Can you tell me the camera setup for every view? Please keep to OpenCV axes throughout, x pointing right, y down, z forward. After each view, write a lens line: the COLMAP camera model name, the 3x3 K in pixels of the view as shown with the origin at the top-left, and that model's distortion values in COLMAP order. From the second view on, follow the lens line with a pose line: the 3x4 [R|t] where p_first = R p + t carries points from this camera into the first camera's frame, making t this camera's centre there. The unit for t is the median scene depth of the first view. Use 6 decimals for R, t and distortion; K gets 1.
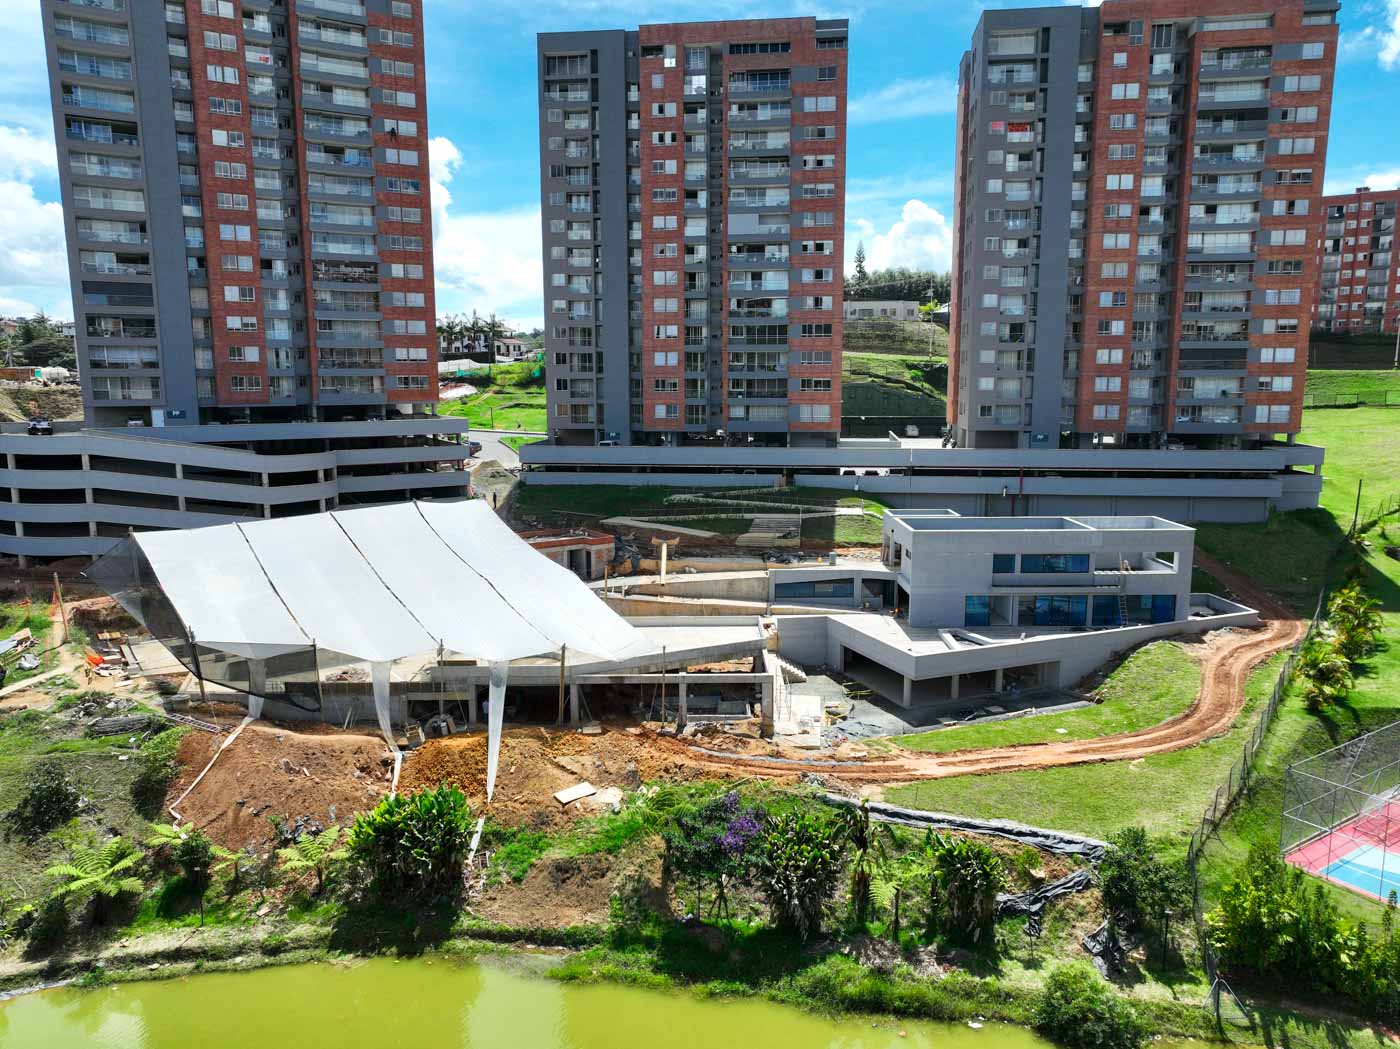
lens RADIAL K [[962.6, 0, 700.0], [0, 962.6, 524.5], [0, 0, 1]] dist [0.001911, 0.002767]
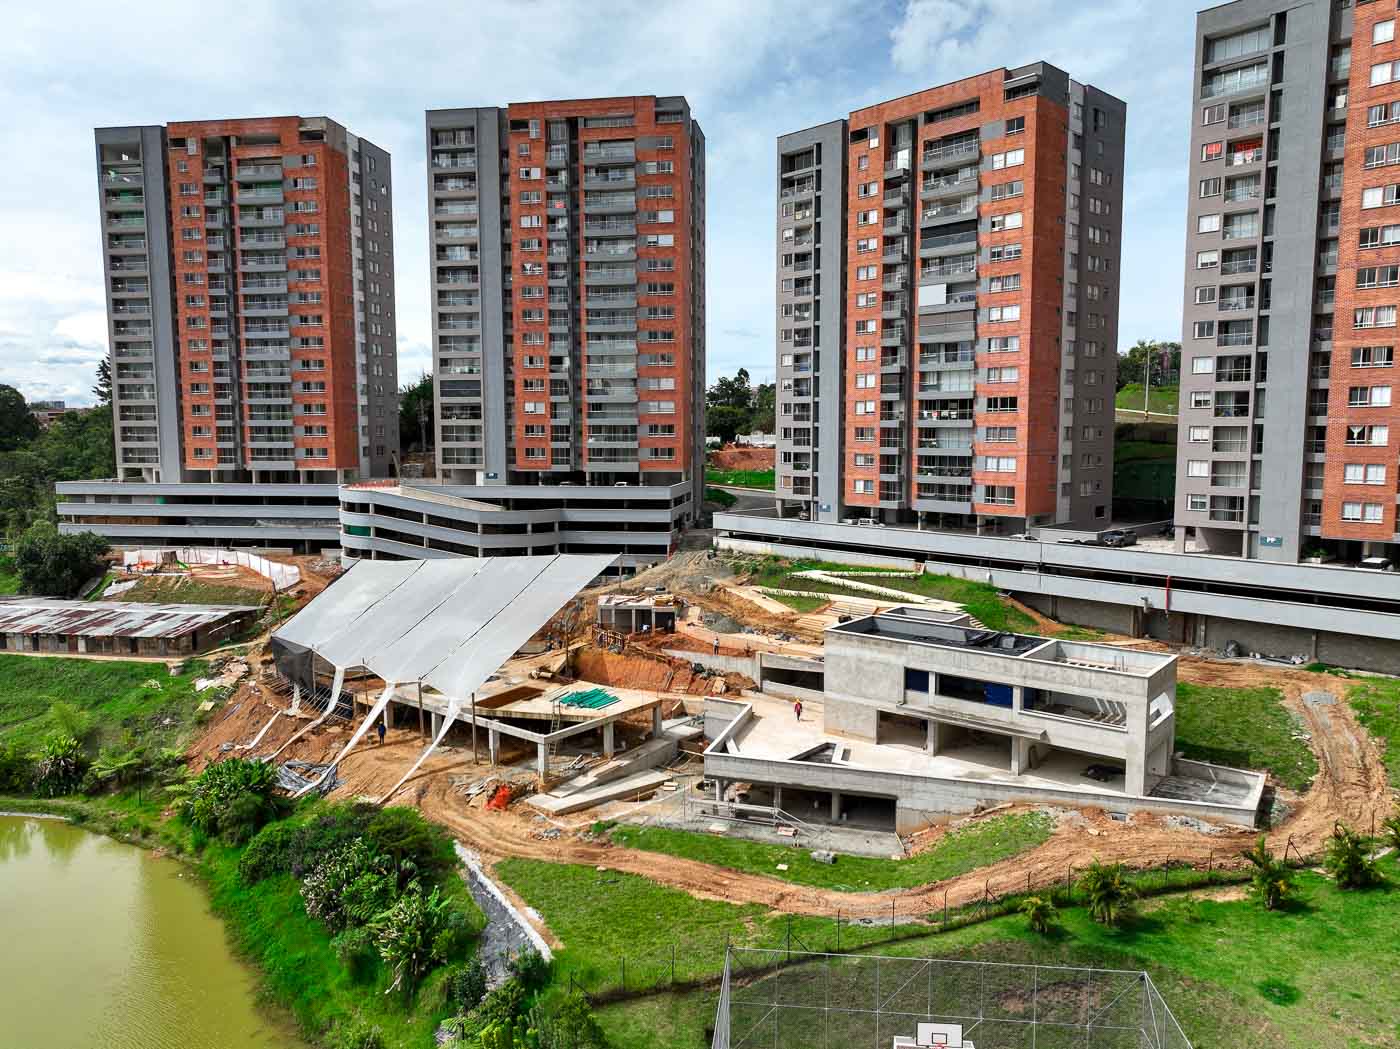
lens RADIAL K [[984.6, 0, 700.0], [0, 984.6, 524.5], [0, 0, 1]] dist [0.004284, 0.002224]
pose [[0.770813, 0.062816, -0.633957, 0.591222], [-0.099446, 0.994792, -0.022344, -0.049149], [0.629252, 0.080267, 0.773045, 0.143538]]
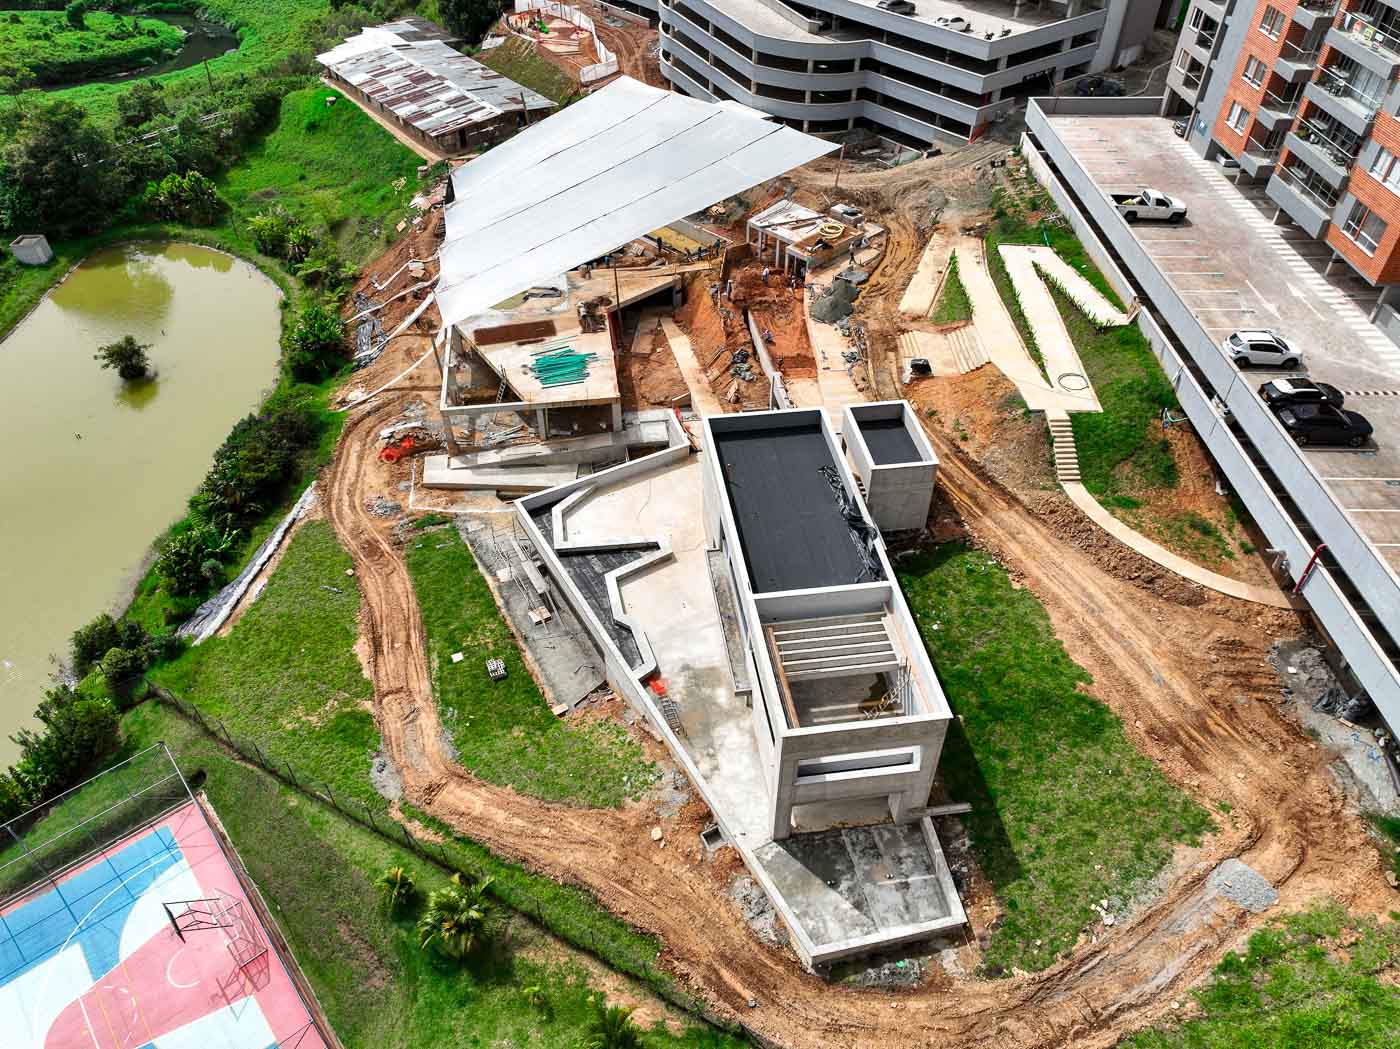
lens RADIAL K [[984.6, 0, 700.0], [0, 984.6, 524.5], [0, 0, 1]] dist [0.004284, 0.002224]
pose [[0.128327, 0.657378, -0.742554, 0.670013], [-0.158775, 0.752705, 0.638925, -0.328703], [0.978940, 0.035908, 0.200968, 0.692428]]
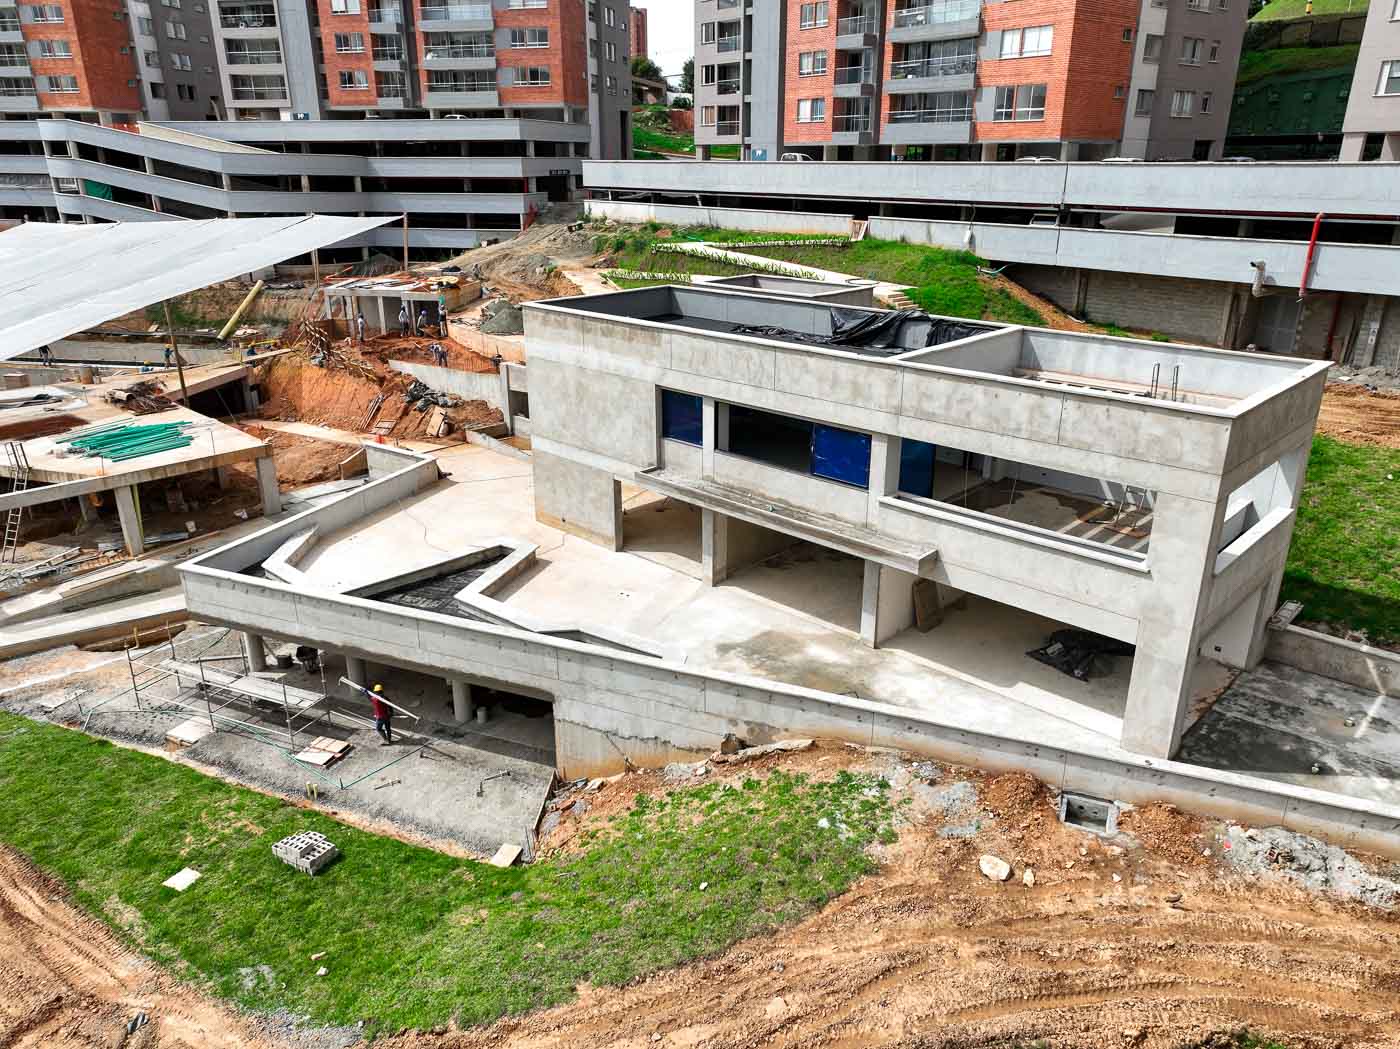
lens RADIAL K [[984.6, 0, 700.0], [0, 984.6, 524.5], [0, 0, 1]] dist [0.004284, 0.002224]
pose [[0.713047, 0.246276, -0.656439, 0.479032], [-0.111161, 0.964145, 0.240970, -0.009772], [0.692248, -0.098853, 0.714858, 0.595115]]
